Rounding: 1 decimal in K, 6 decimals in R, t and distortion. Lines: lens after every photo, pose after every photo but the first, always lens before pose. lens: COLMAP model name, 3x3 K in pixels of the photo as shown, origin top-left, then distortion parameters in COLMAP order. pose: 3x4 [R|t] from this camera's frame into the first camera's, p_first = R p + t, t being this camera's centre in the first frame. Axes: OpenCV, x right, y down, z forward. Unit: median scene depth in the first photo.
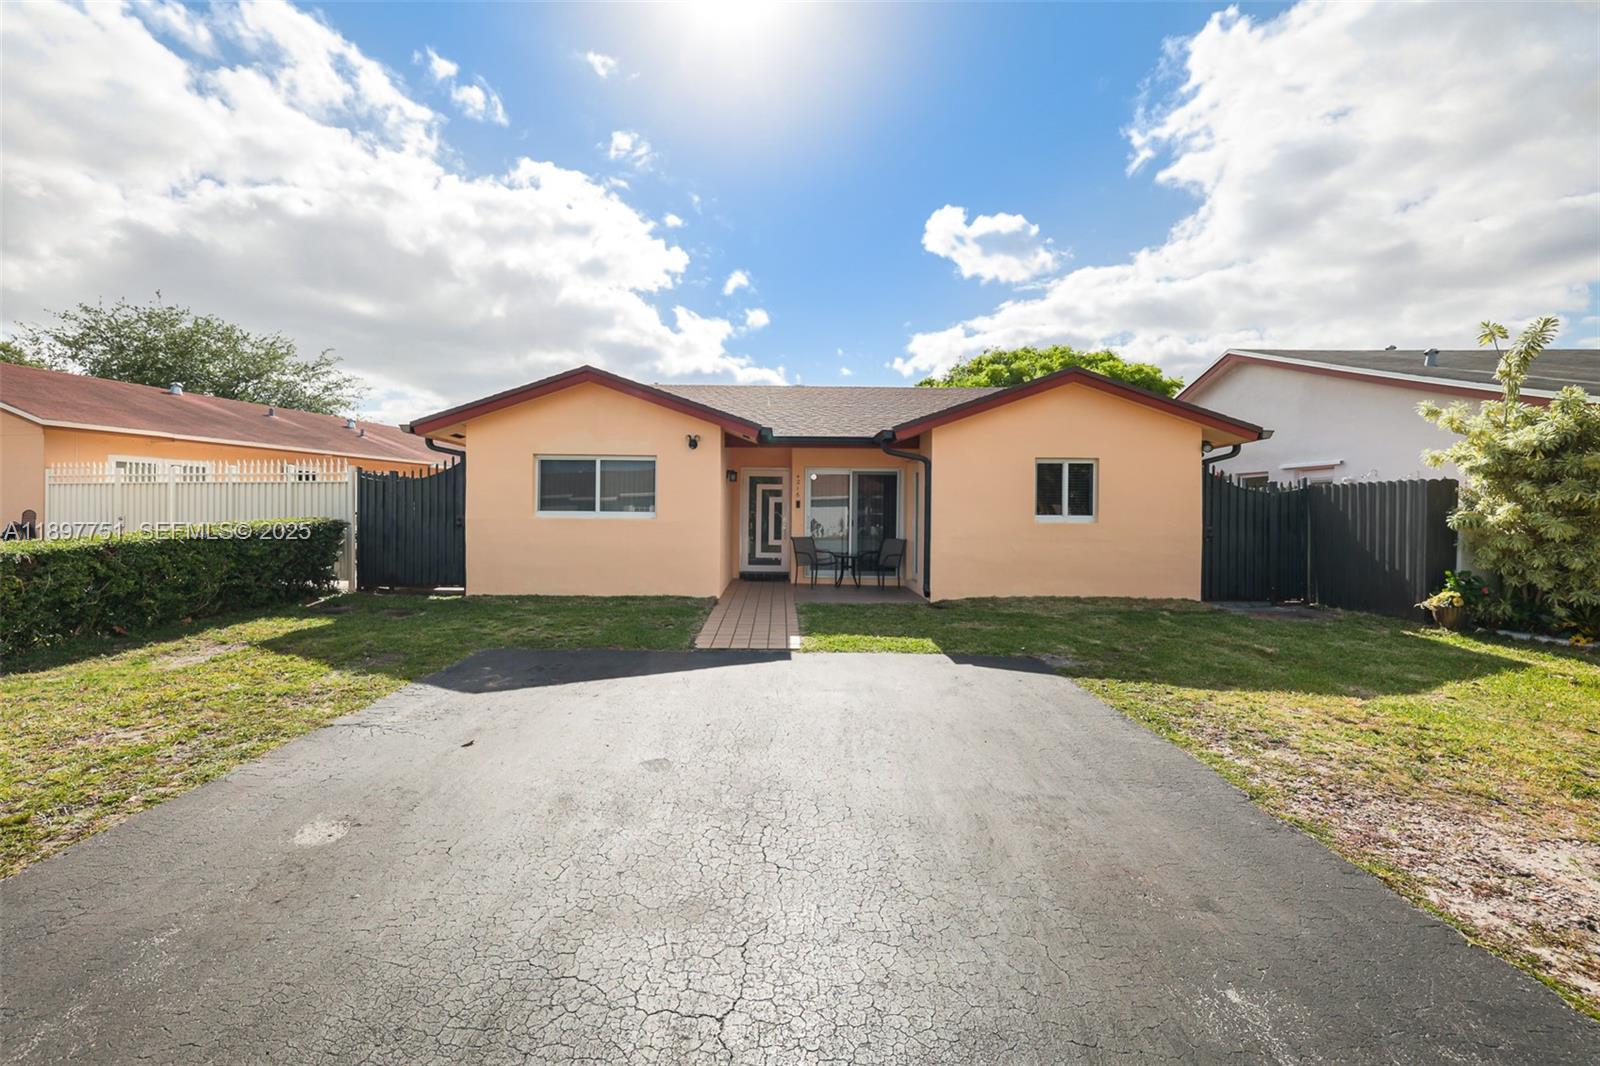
lens RADIAL K [[657.1, 0, 800.0], [0, 657.1, 533.0], [0, 0, 1]] dist [0.023933, 0.000127]
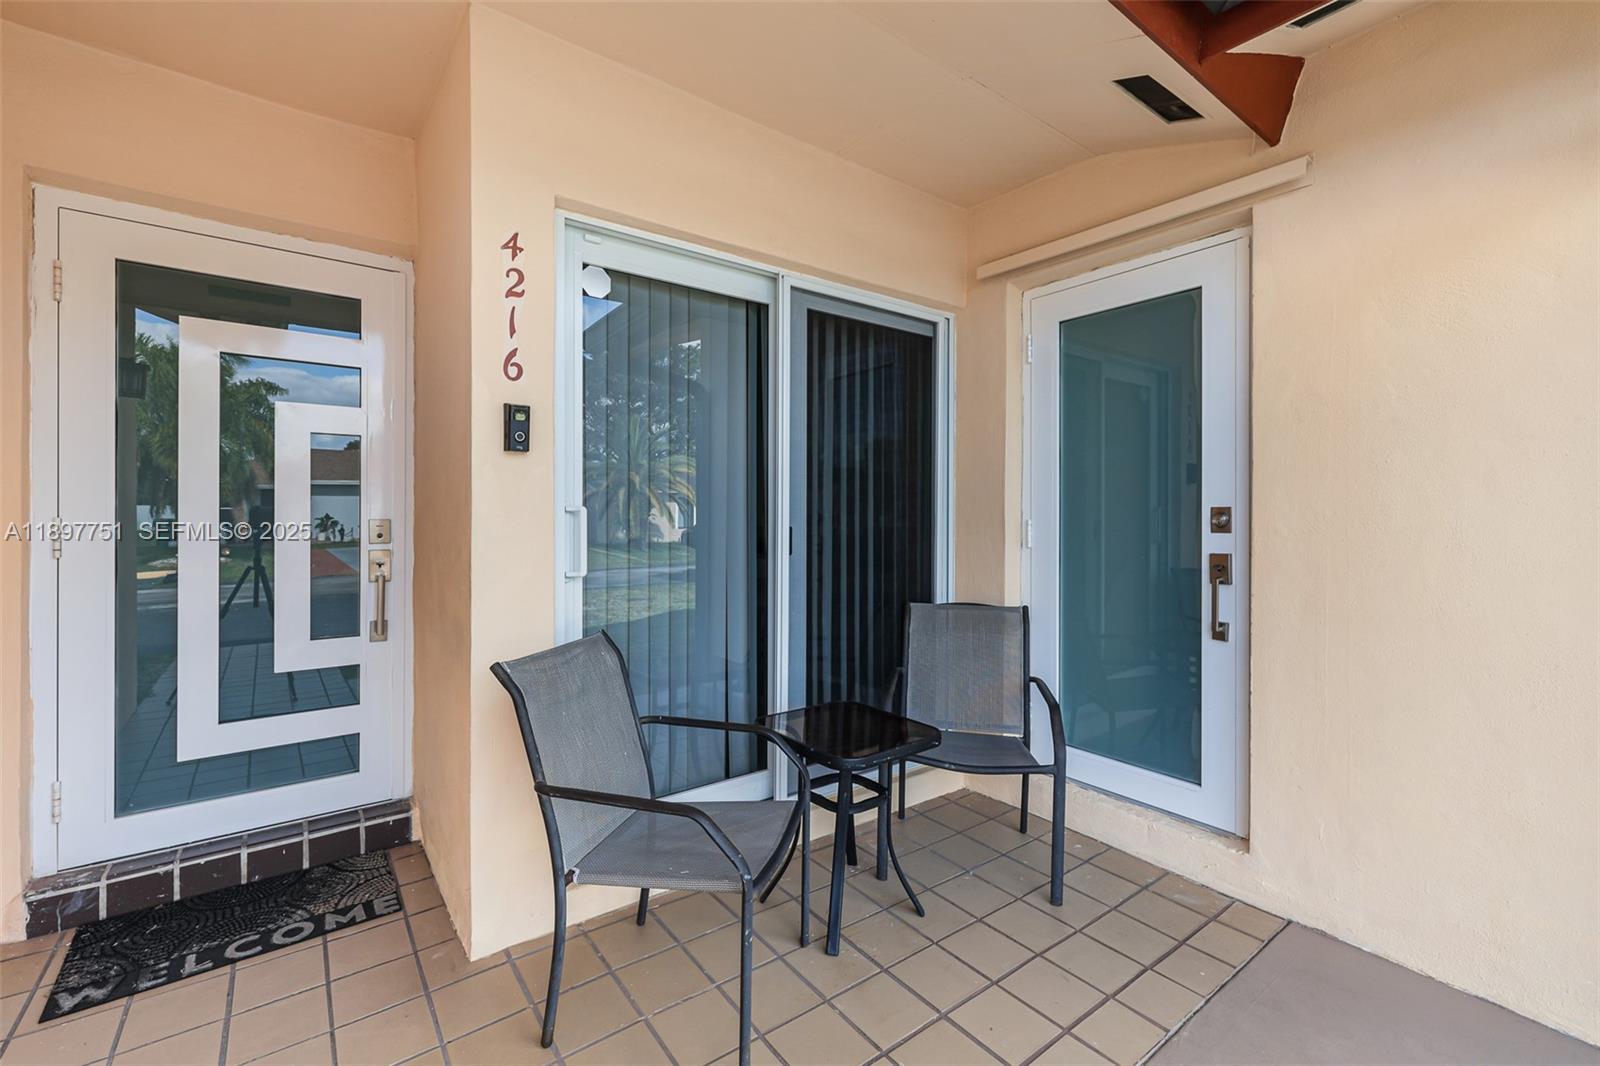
lens RADIAL K [[691.2, 0, 800.4], [0, 691.2, 523.7], [0, 0, 1]] dist [-0.001566, -0.000216]
pose [[0.813138, -0.015939, 0.581853, -0.052222], [0.019141, 0.999817, 0.000639, -0.024602], [-0.581757, 0.010617, 0.813294, 1.004124]]
